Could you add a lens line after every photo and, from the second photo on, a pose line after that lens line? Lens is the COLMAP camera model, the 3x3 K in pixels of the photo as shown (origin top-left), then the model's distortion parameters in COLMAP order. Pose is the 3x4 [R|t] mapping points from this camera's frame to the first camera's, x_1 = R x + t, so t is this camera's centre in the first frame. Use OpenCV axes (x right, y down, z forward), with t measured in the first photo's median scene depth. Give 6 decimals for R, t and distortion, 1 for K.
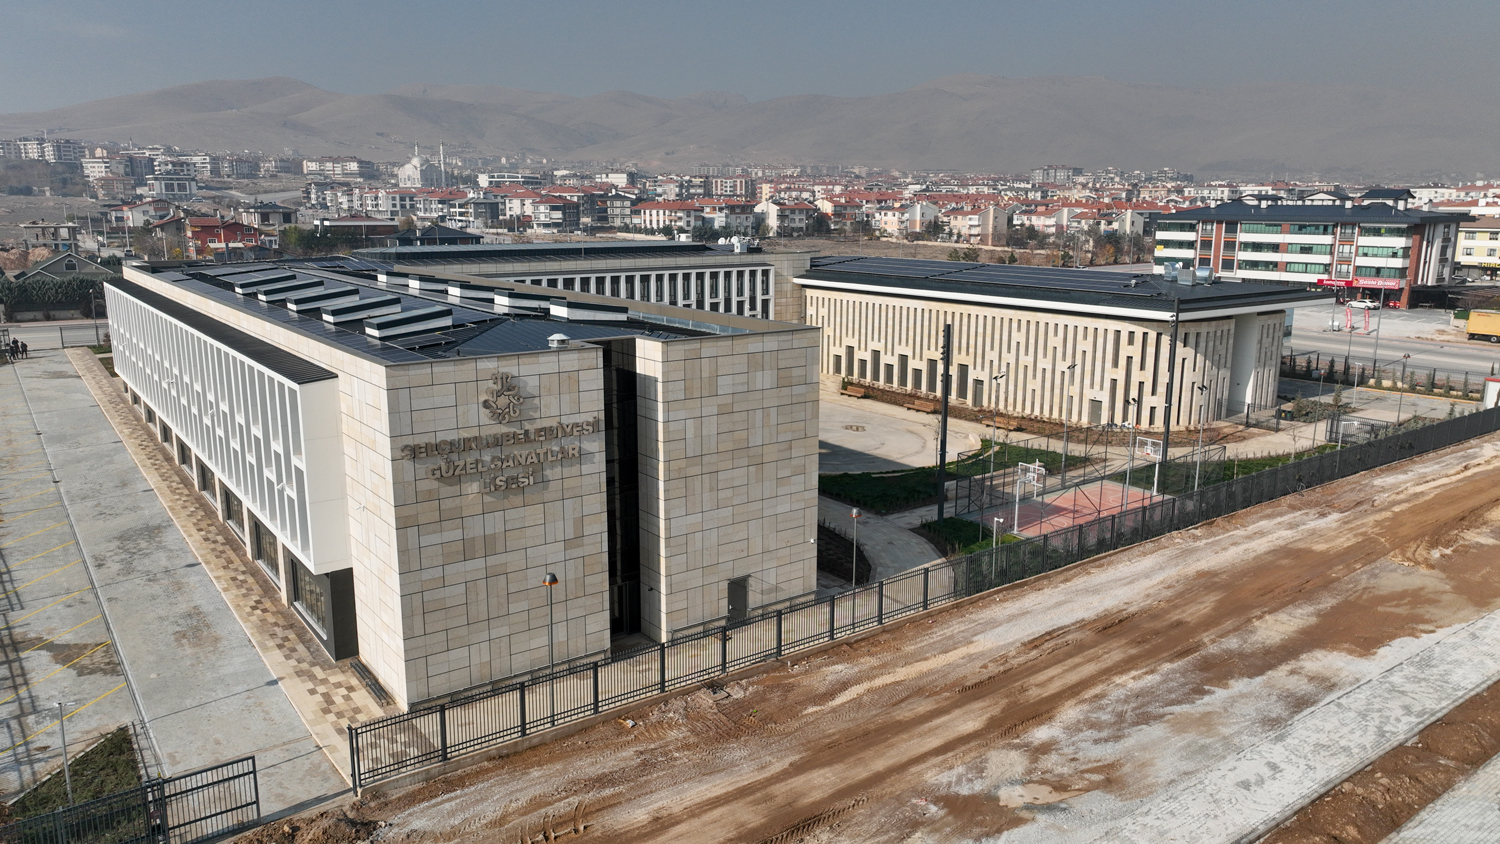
lens RADIAL K [[1057.1, 0, 750.0], [0, 1057.1, 422.0], [0, 0, 1]] dist [-0.003171, 0.026272]
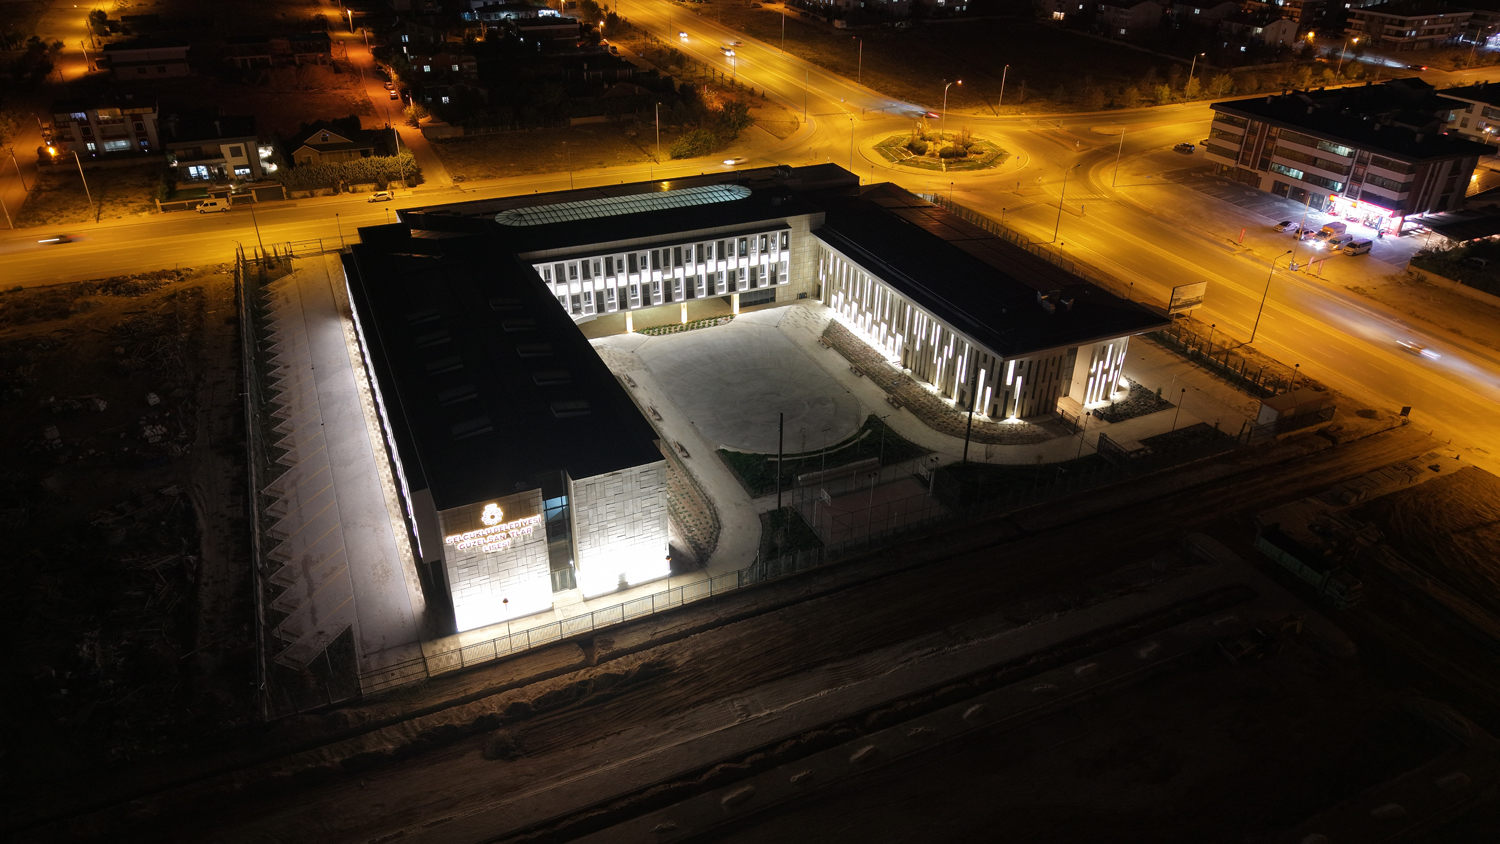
lens RADIAL K [[1010.1, 0, 750.0], [0, 1010.1, 422.0], [0, 0, 1]] dist [0.058903, -0.086185]
pose [[0.977659, 0.109934, -0.179157, 0.229494], [-0.049740, 0.949119, 0.310966, -0.312747], [0.204227, -0.295107, 0.933382, -0.296194]]
